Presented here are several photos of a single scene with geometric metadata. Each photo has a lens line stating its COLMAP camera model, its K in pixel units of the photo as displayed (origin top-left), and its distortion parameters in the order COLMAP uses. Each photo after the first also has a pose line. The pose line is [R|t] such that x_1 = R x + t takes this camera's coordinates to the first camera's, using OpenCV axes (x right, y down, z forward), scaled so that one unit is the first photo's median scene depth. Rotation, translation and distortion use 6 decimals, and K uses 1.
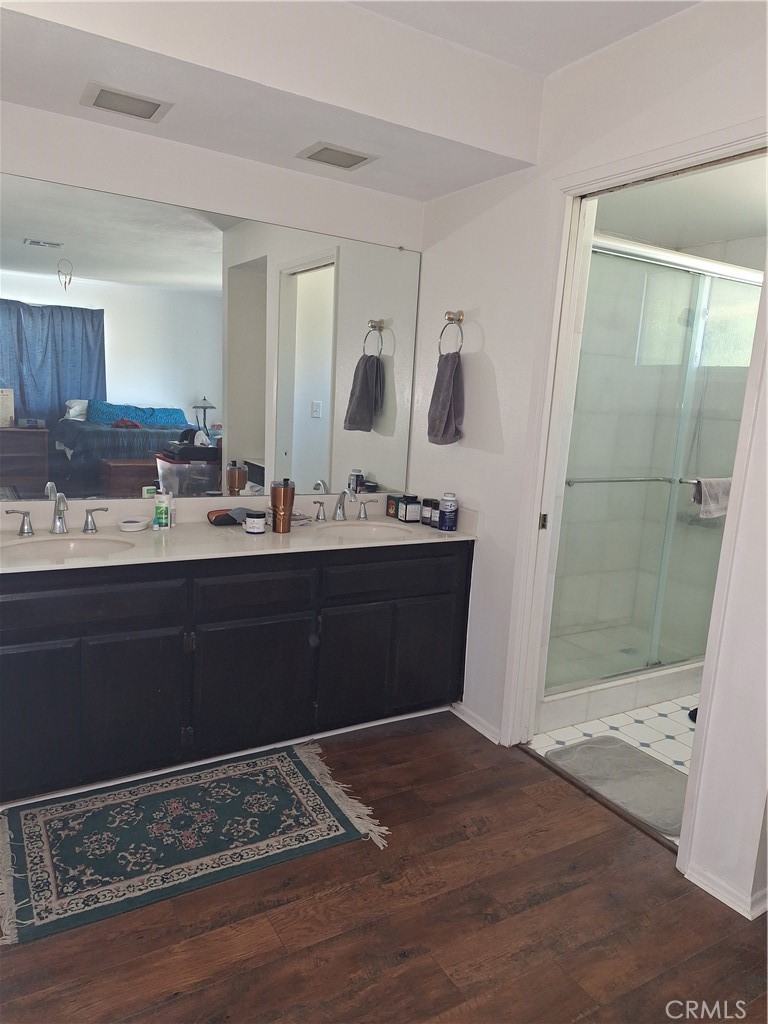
lens RADIAL K [[714.1, 0, 395.3], [0, 714.1, 508.4], [0, 0, 1]] dist [0.106968, -0.109161]
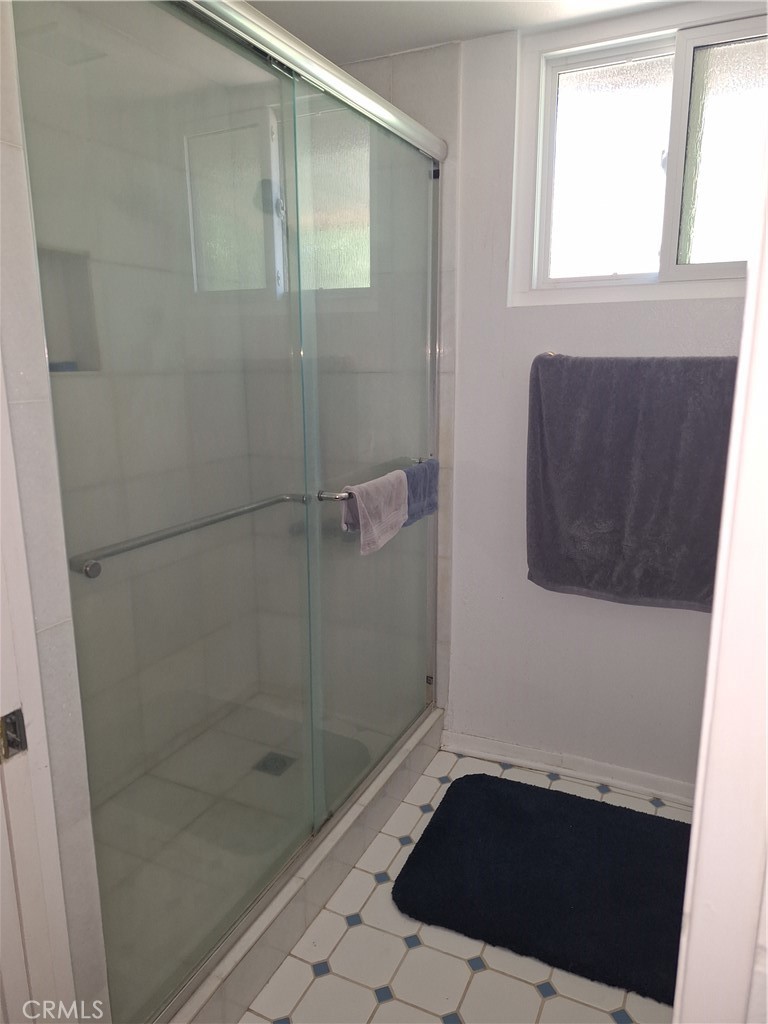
lens RADIAL K [[714.1, 0, 395.3], [0, 714.1, 508.4], [0, 0, 1]] dist [0.106968, -0.109161]
pose [[0.835542, -0.179715, 0.519203, 0.233039], [0.143166, 0.983561, 0.110052, -0.114870], [-0.530446, -0.017621, 0.847536, 0.744055]]
